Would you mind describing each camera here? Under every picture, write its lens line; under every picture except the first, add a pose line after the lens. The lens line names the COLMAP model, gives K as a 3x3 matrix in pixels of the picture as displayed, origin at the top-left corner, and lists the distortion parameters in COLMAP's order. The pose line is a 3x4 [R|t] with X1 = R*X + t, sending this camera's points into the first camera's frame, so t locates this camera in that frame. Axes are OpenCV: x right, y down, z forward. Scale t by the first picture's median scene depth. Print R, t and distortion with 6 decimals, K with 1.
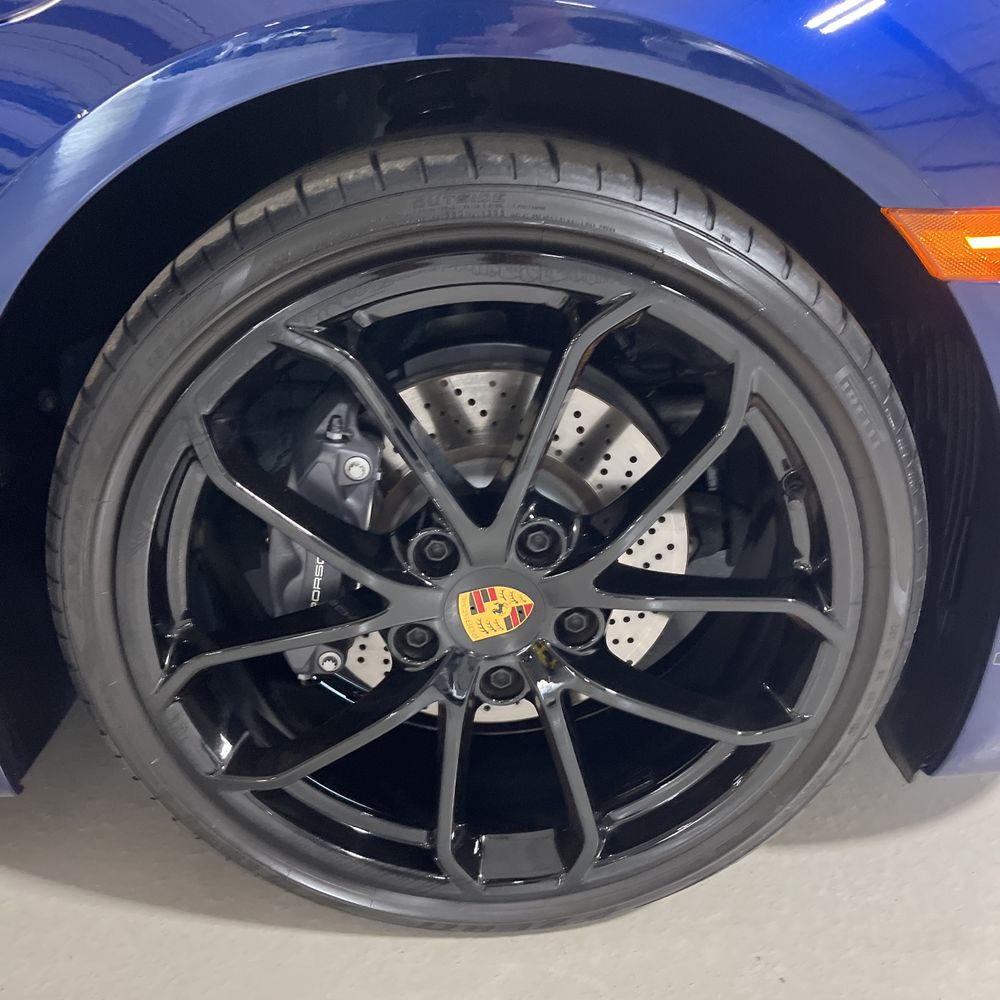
lens RADIAL K [[1036.5, 0, 505.2], [0, 1036.5, 495.8], [0, 0, 1]] dist [0.019091, 0.000000]
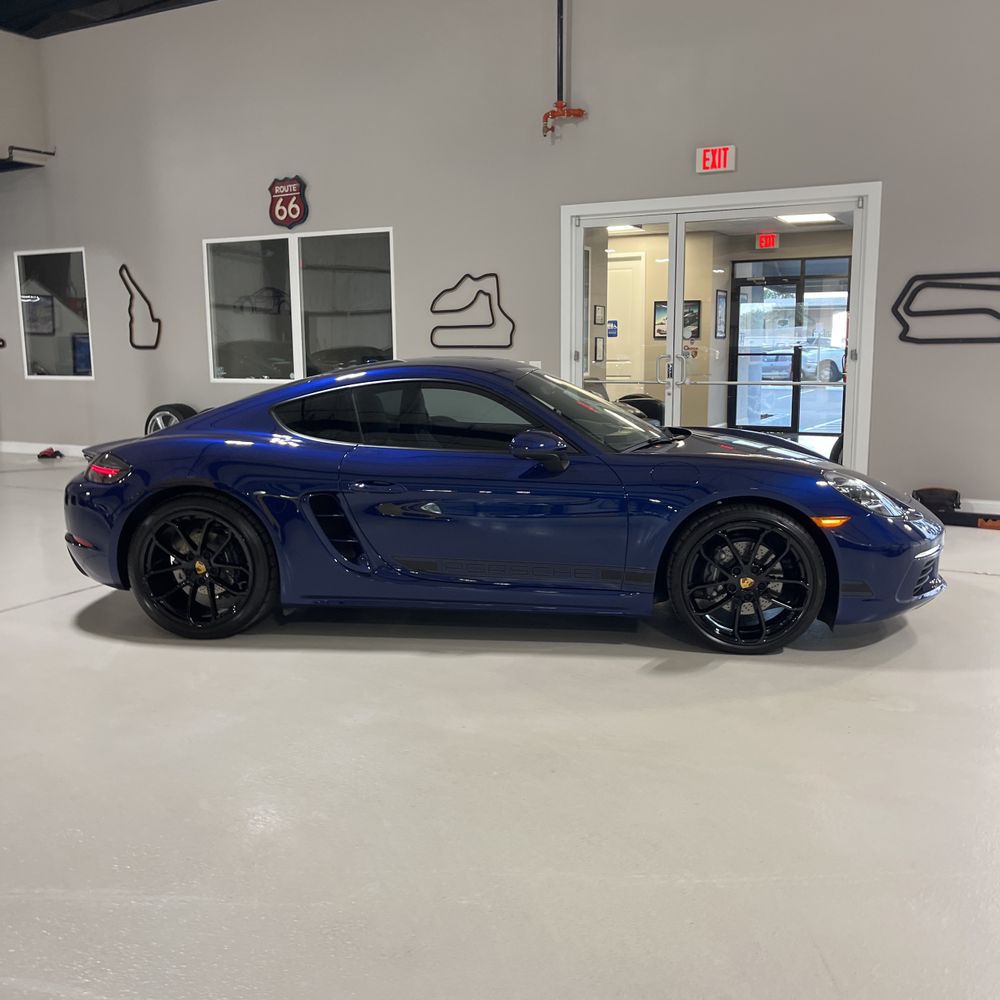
lens RADIAL K [[1036.5, 0, 500.9], [0, 1036.5, 500.1], [0, 0, 1]] dist [0.019091, 0.000000]
pose [[0.986570, 0.022637, -0.161764, -0.413777], [-0.064232, 0.964331, -0.256788, 1.177136], [0.150182, 0.263730, 0.952834, -4.570552]]
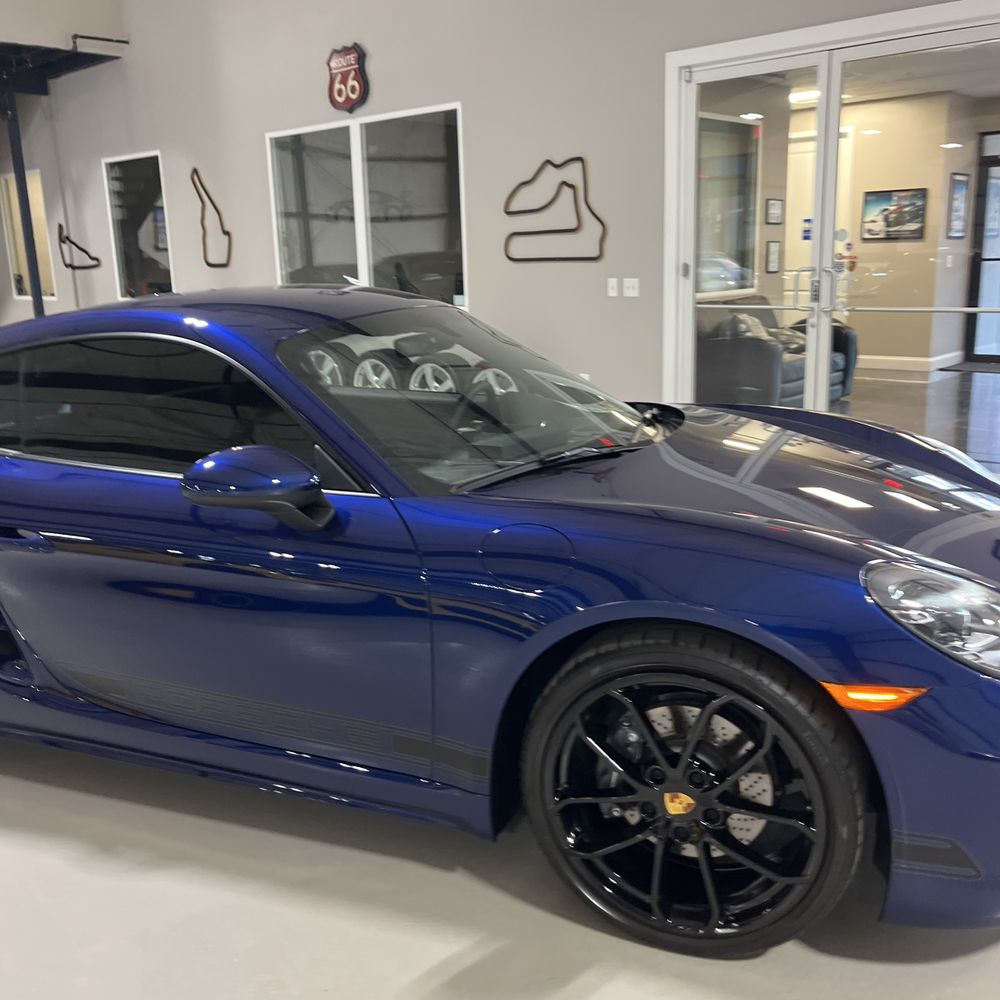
lens RADIAL K [[1036.5, 0, 498.9], [0, 1036.5, 482.1], [0, 0, 1]] dist [0.019091, 0.000000]
pose [[0.914350, 0.068139, -0.399150, 0.526556], [-0.143967, 0.976037, -0.163173, -0.170024], [0.378467, 0.206662, 0.902249, -1.559452]]
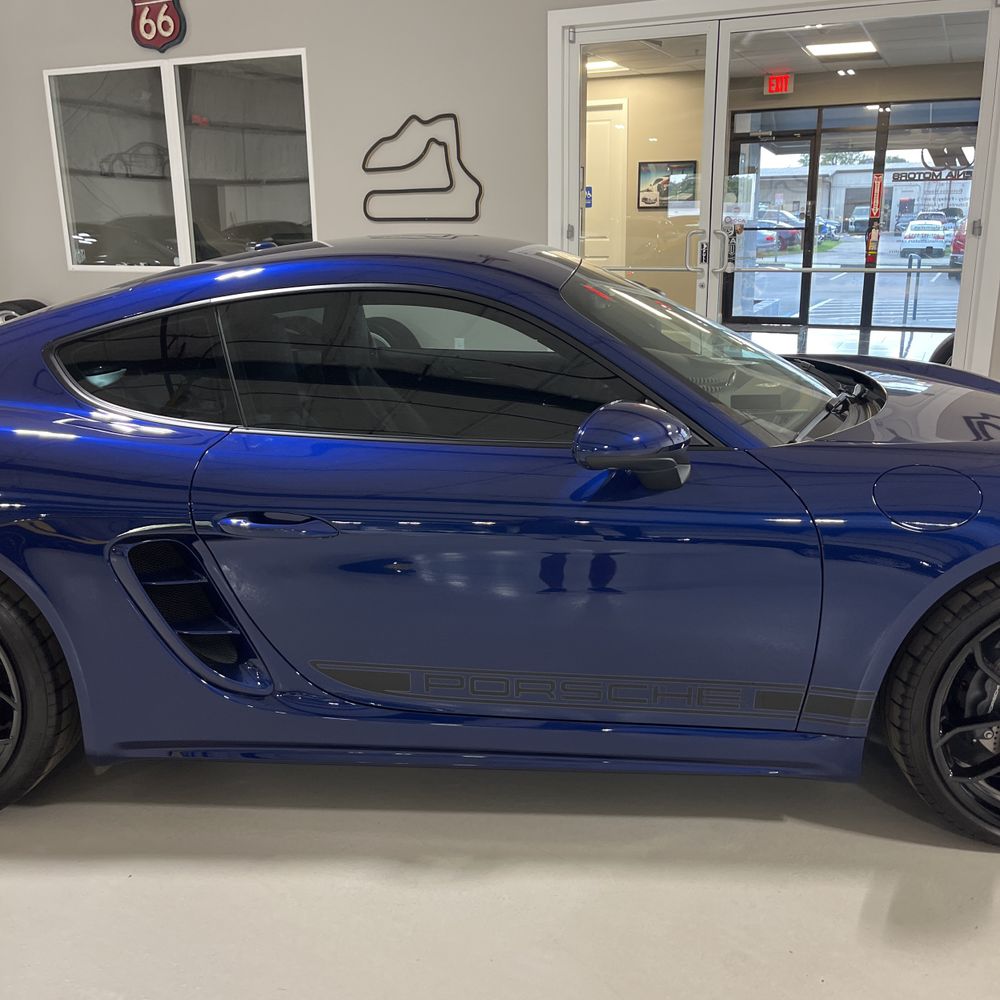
lens RADIAL K [[1036.5, 0, 496.3], [0, 1036.5, 497.3], [0, 0, 1]] dist [0.019091, 0.000000]
pose [[0.994844, 0.020247, -0.099374, -1.183607], [-0.035079, 0.988084, -0.149864, 0.002274], [0.095156, 0.152577, 0.983700, -1.837519]]
